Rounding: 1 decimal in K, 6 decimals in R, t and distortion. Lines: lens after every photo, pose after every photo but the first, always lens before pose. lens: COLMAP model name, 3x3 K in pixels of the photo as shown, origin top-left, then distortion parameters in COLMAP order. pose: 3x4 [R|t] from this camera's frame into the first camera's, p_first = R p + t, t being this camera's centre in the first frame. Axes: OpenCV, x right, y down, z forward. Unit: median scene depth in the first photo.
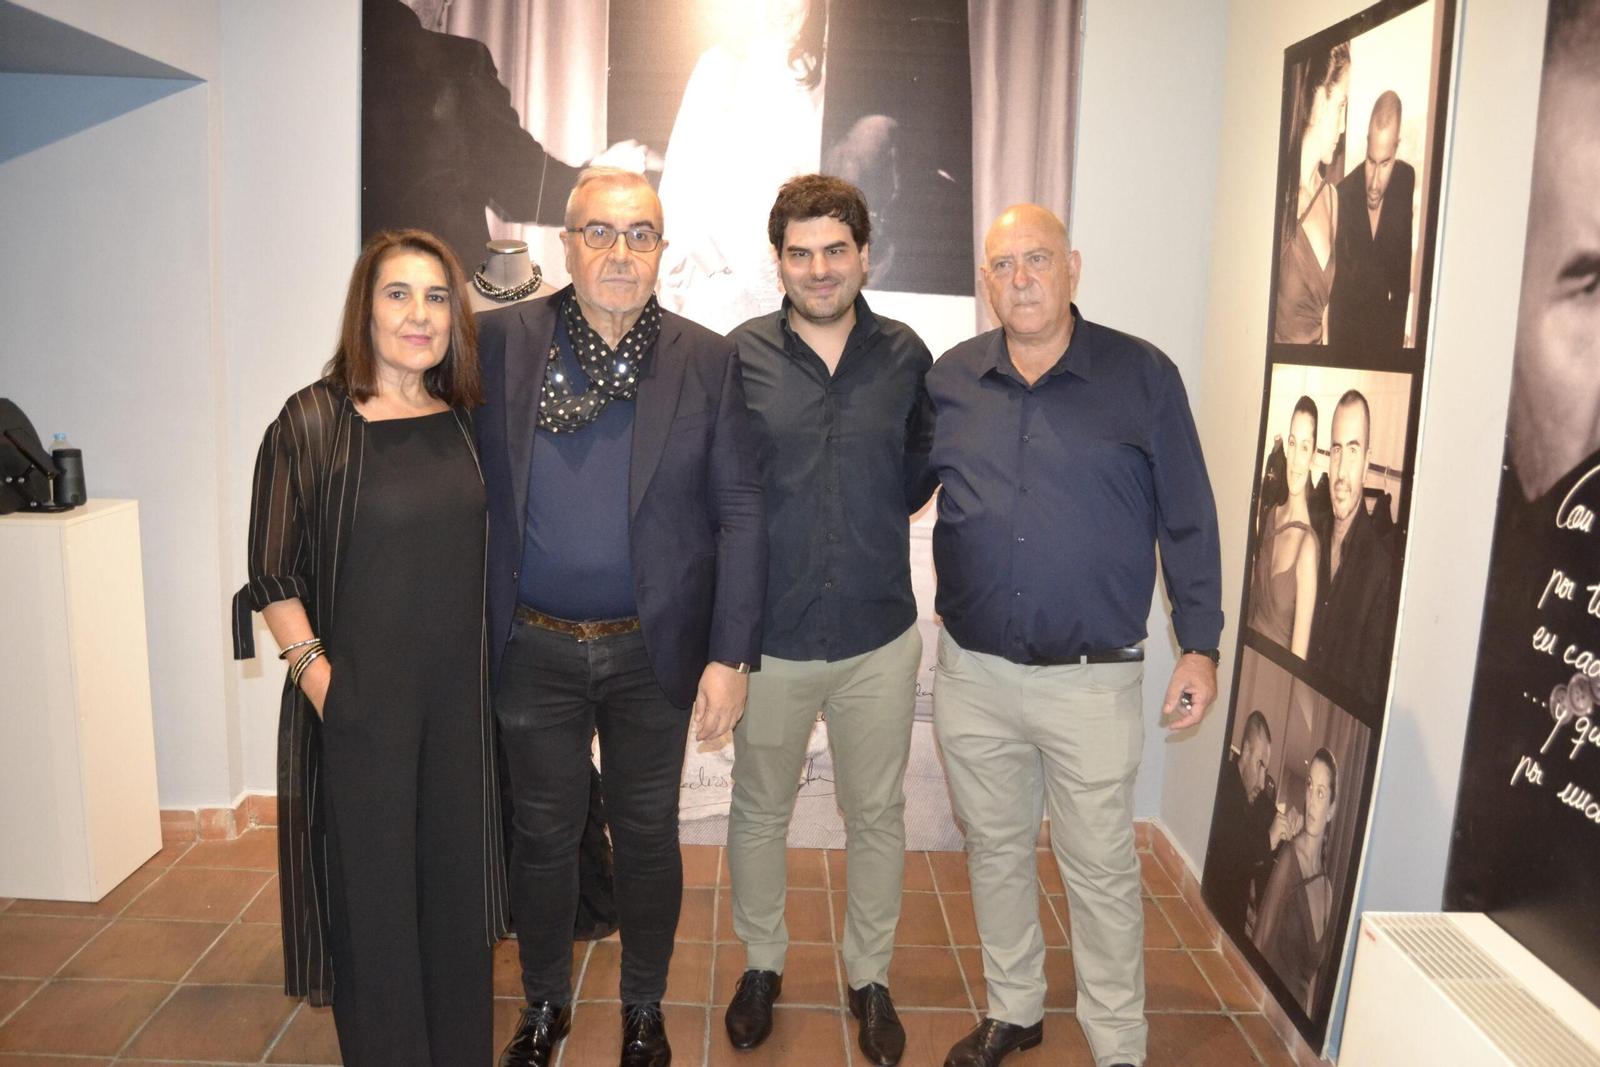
lens RADIAL K [[1275.6, 0, 811.0], [0, 1275.6, 536.9], [0, 0, 1]] dist [-0.091901, 0.038511]
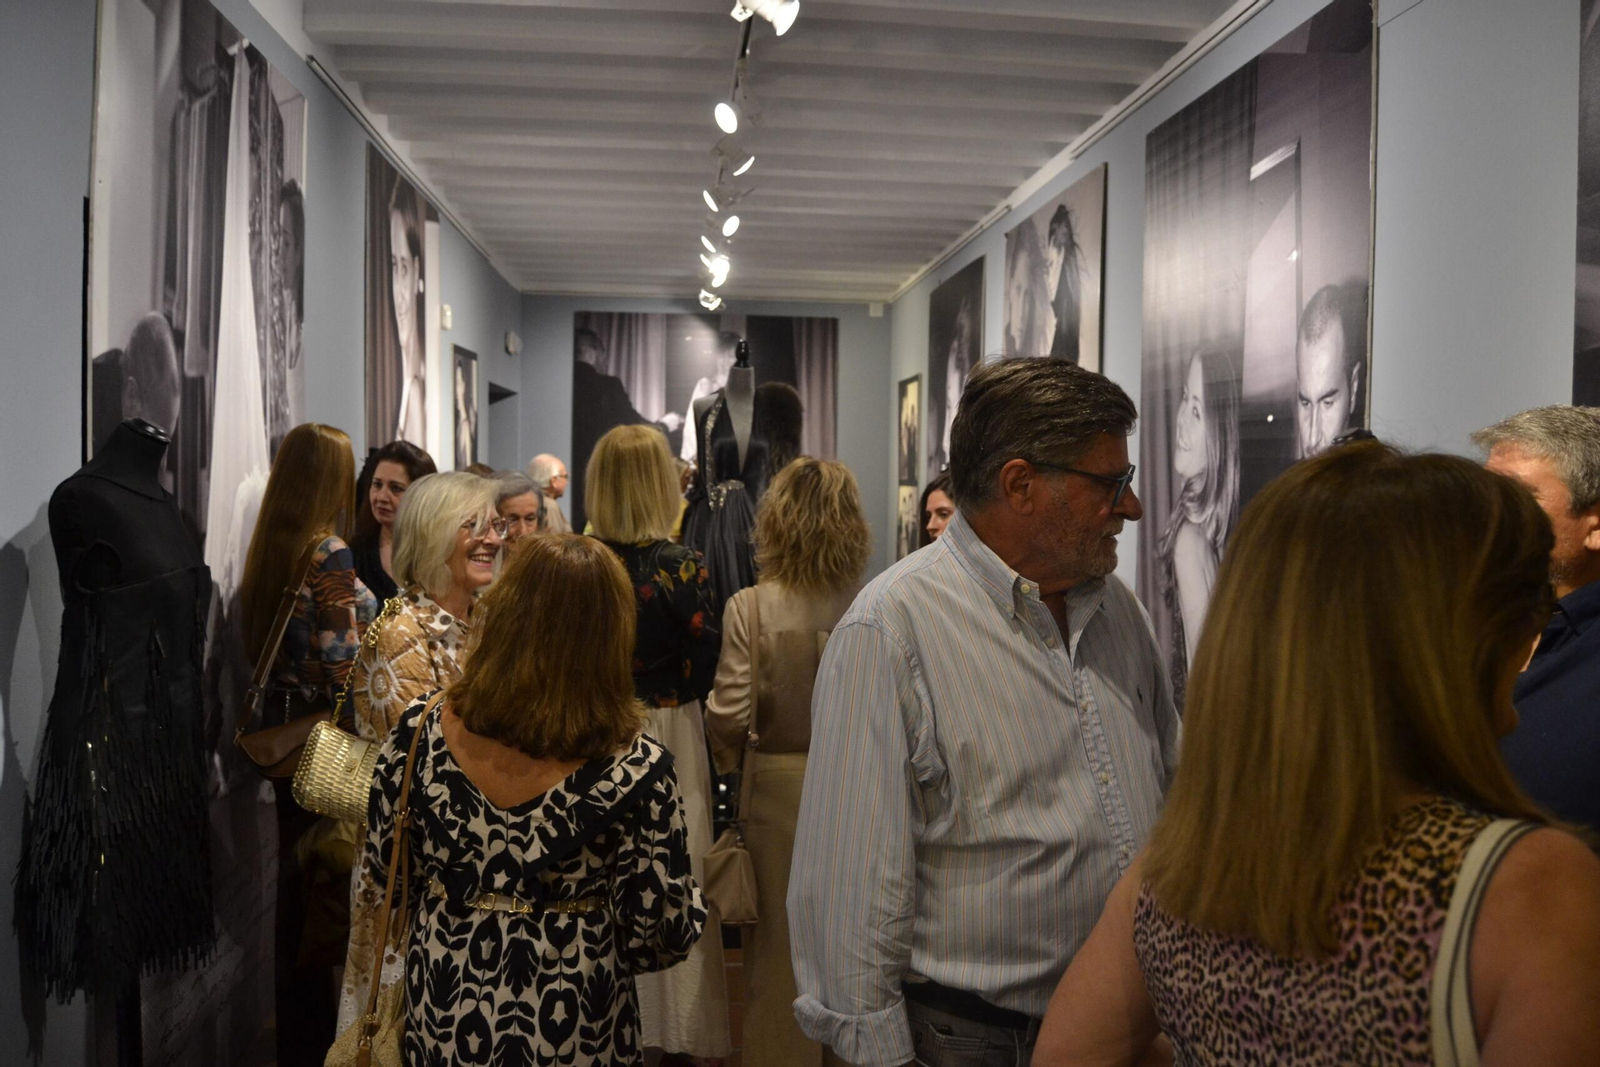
lens RADIAL K [[1275.6, 0, 811.0], [0, 1275.6, 536.9], [0, 0, 1]] dist [-0.091901, 0.038511]
pose [[0.997417, -0.026563, 0.066735, -0.037755], [0.034131, 0.992786, -0.114944, 0.283996], [-0.063200, 0.116924, 0.991128, -1.738177]]
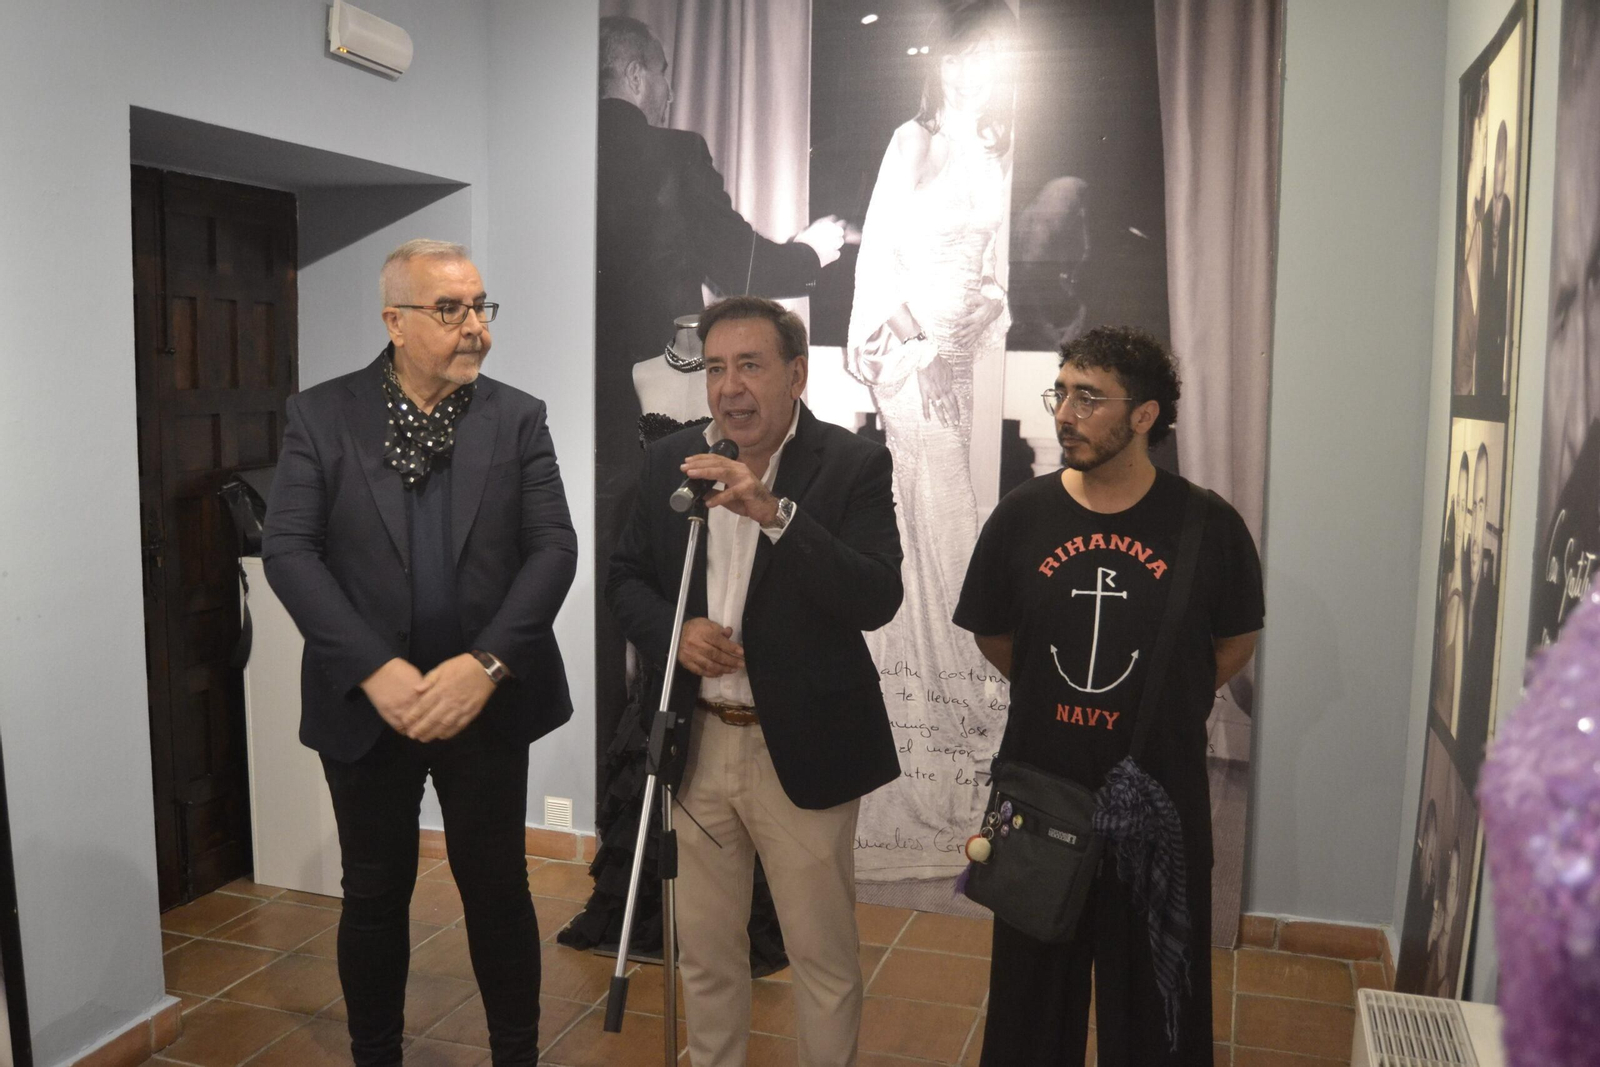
lens RADIAL K [[1411.2, 0, 812.8], [0, 1411.2, 531.2], [0, 0, 1]] dist [-0.077550, 0.020169]
pose [[0.943456, 0.011186, -0.331310, 0.236481], [-0.033678, 0.997494, -0.062226, 0.020834], [0.329783, 0.069866, 0.941468, -0.088337]]
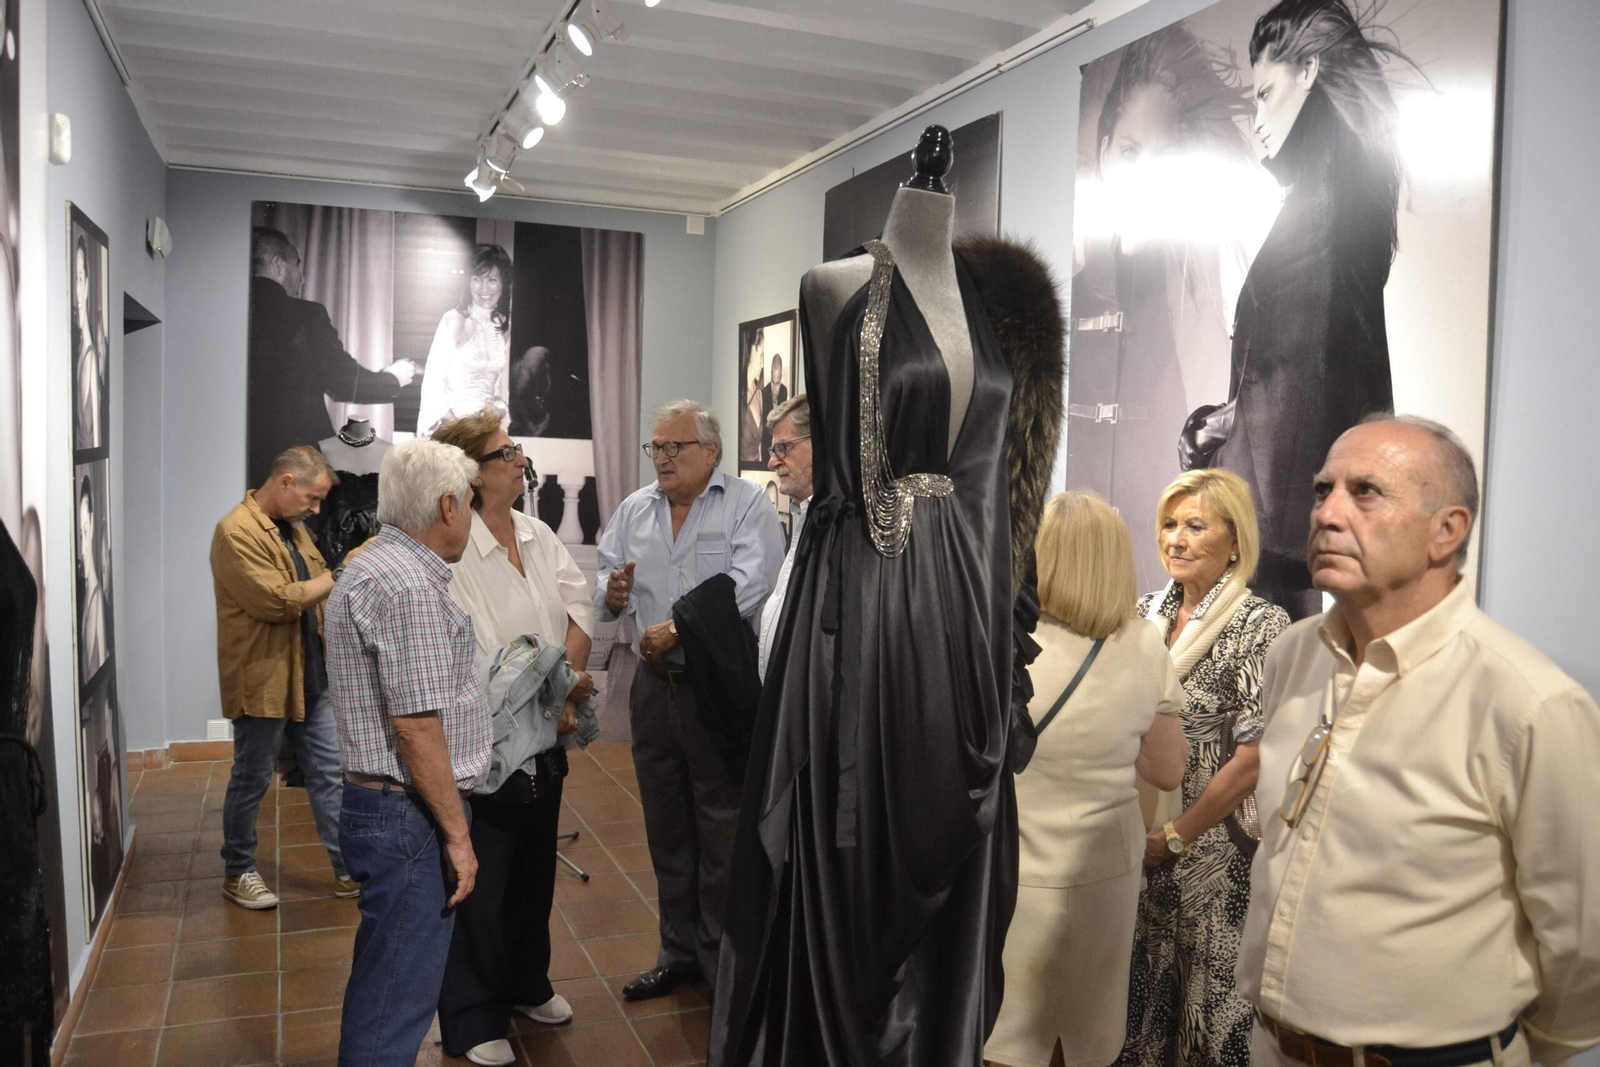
lens RADIAL K [[1275.6, 0, 811.0], [0, 1275.6, 536.9], [0, 0, 1]] dist [-0.091901, 0.038511]
pose [[0.935518, -0.035107, 0.351531, -0.250440], [0.067977, 0.994344, -0.081603, 0.140135], [-0.346678, 0.100237, 0.932613, -0.919766]]
